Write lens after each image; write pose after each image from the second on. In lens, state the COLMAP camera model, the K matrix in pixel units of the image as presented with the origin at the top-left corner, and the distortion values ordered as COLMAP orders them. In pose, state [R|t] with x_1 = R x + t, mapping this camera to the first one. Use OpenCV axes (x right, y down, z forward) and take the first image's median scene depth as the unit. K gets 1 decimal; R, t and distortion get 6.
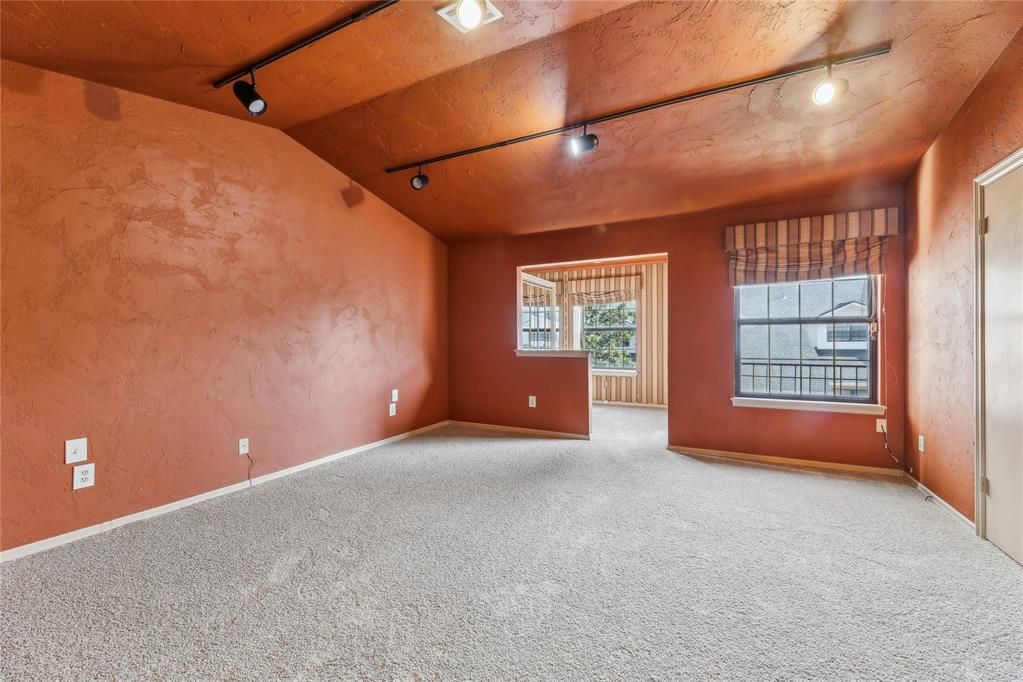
lens RADIAL K [[416.0, 0, 505.3], [0, 416.0, 347.6], [0, 0, 1]] dist [0.007526, -0.000177]
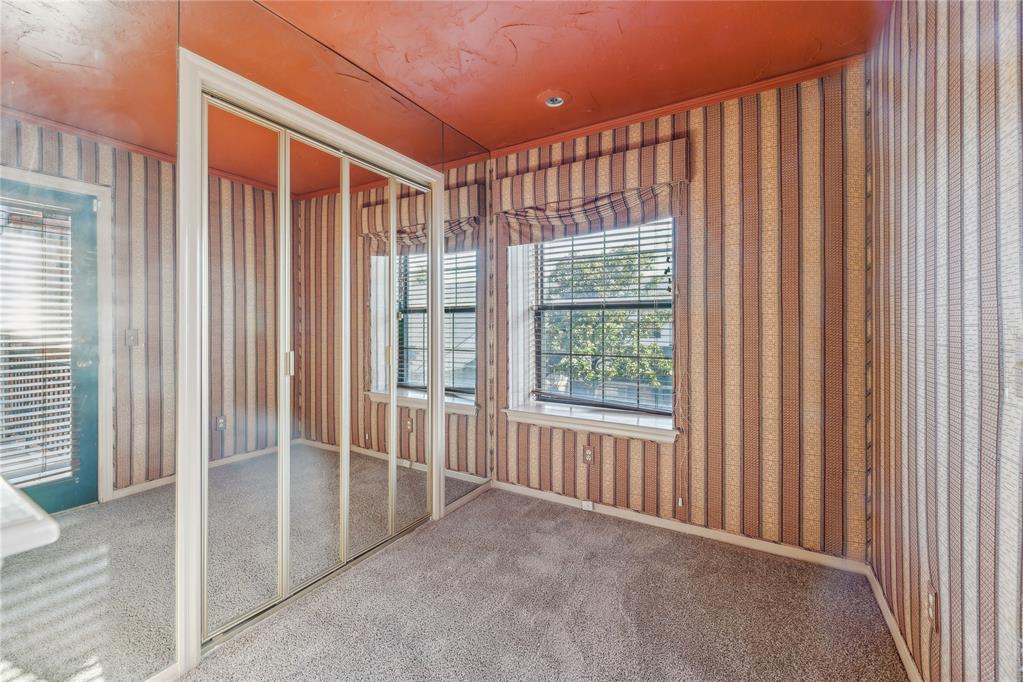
lens RADIAL K [[416.0, 0, 512.6], [0, 416.0, 333.3], [0, 0, 1]] dist [0.007526, -0.000177]
pose [[0.998444, 0.003138, -0.055671, 0.197391], [-0.003506, 0.999973, -0.006501, -0.015790], [0.055649, 0.006686, 0.998428, 0.636198]]
